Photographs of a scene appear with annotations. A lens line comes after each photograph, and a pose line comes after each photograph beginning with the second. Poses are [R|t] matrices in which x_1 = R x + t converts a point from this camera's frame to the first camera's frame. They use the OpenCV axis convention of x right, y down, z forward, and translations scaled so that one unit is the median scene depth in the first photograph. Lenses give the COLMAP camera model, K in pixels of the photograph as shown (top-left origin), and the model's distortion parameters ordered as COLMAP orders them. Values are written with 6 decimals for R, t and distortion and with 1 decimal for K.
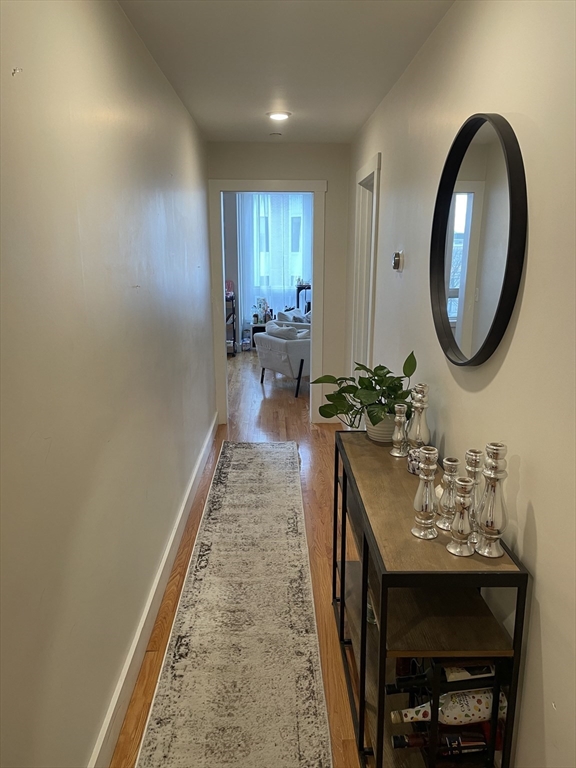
lens RADIAL K [[582.3, 0, 288.4], [0, 582.3, 383.7], [0, 0, 1]] dist [-0.001646, -0.000076]
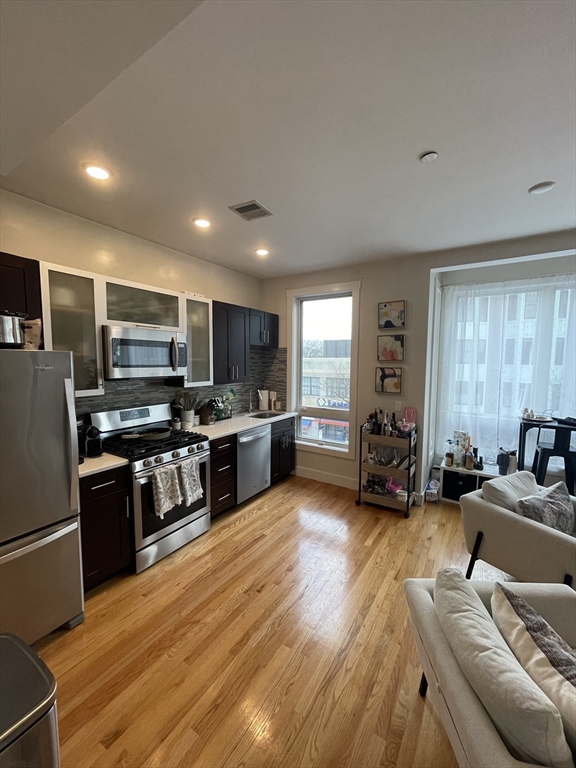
lens RADIAL K [[308.8, 0, 290.8], [0, 308.8, 385.6], [0, 0, 1]] dist [-0.008786, 0.001714]
pose [[0.827916, 0.050659, -0.558560, -0.010284], [-0.137331, 0.983906, -0.114321, -0.130283], [0.543779, 0.171356, 0.821548, 0.559637]]
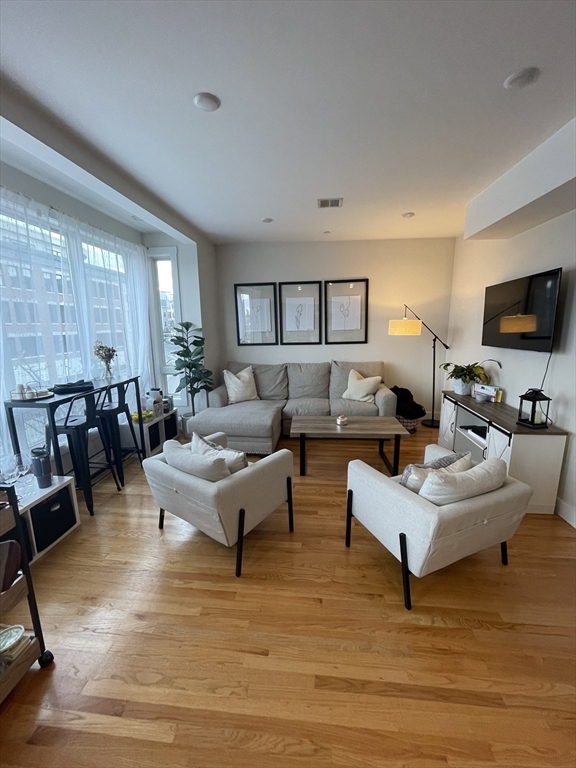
lens RADIAL K [[308.8, 0, 288.0], [0, 308.8, 385.3], [0, 0, 1]] dist [-0.008786, 0.001714]
pose [[0.134681, -0.195432, 0.971426, -0.191355], [0.238016, 0.958035, 0.159739, -0.171220], [-0.961878, 0.209701, 0.175545, 0.761114]]
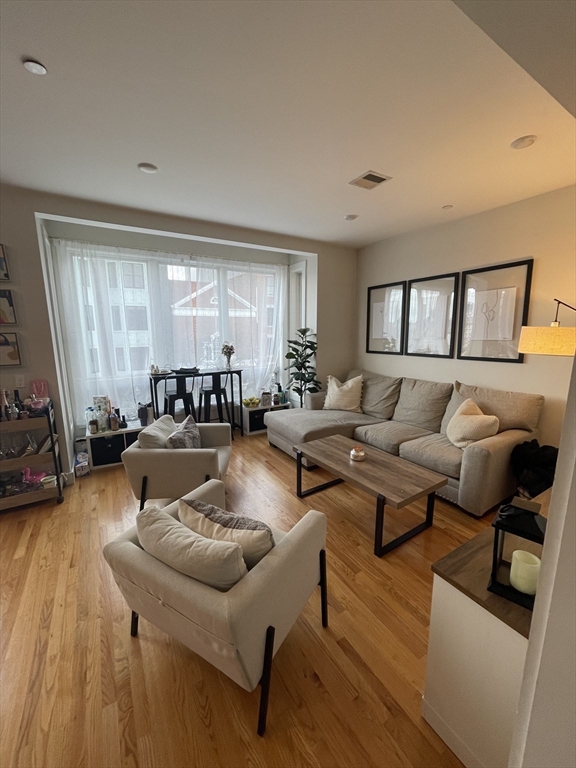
lens RADIAL K [[308.8, 0, 288.5], [0, 308.8, 385.2], [0, 0, 1]] dist [-0.008786, 0.001714]
pose [[0.865633, -0.093917, 0.491792, -0.030838], [0.119574, 0.992605, -0.020914, -0.124794], [-0.486191, 0.076909, 0.870461, 0.553499]]
